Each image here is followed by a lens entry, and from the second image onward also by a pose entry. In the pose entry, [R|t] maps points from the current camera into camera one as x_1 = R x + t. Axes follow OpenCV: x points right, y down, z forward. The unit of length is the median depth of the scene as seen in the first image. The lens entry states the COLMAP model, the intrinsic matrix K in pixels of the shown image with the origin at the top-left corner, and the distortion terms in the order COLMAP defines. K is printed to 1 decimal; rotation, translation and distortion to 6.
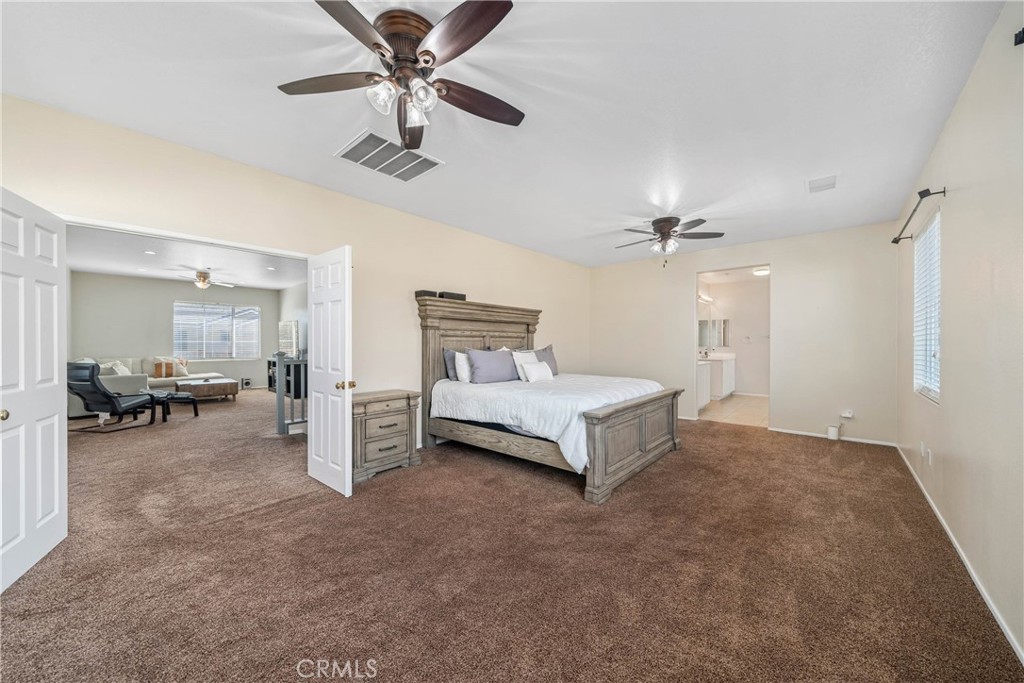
lens RADIAL K [[376.6, 0, 509.8], [0, 376.6, 342.9], [0, 0, 1]] dist [0.000521, -0.000010]
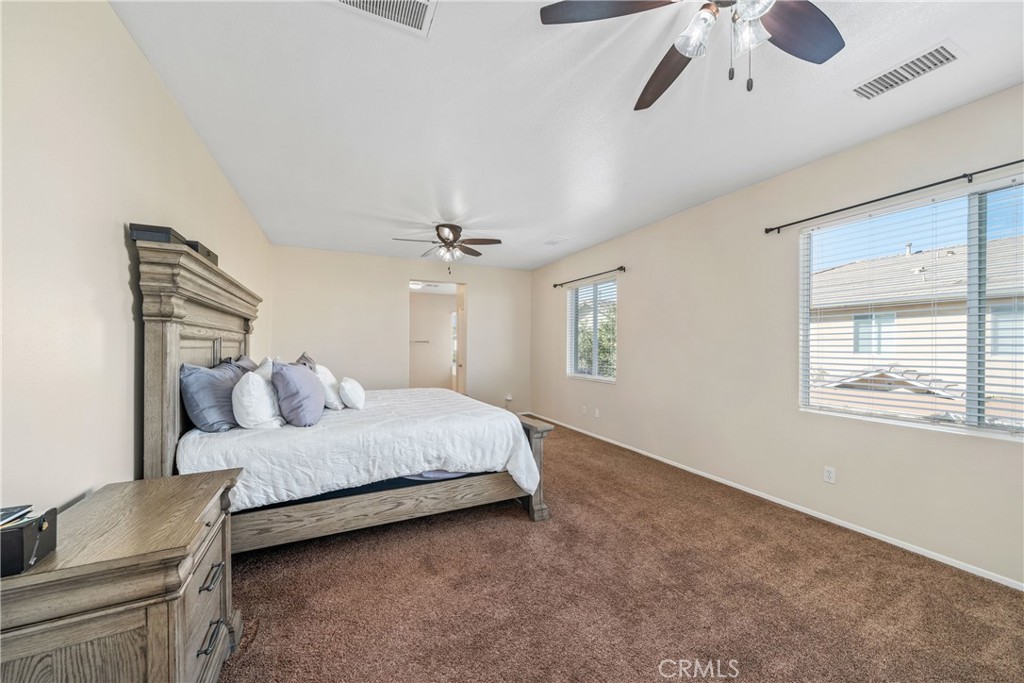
lens RADIAL K [[376.6, 0, 509.8], [0, 376.6, 342.9], [0, 0, 1]] dist [0.000521, -0.000010]
pose [[0.369305, 0.008706, 0.929267, -0.588922], [-0.004926, 0.999960, -0.007411, -0.014095], [-0.929295, -0.001840, 0.369334, 0.608072]]
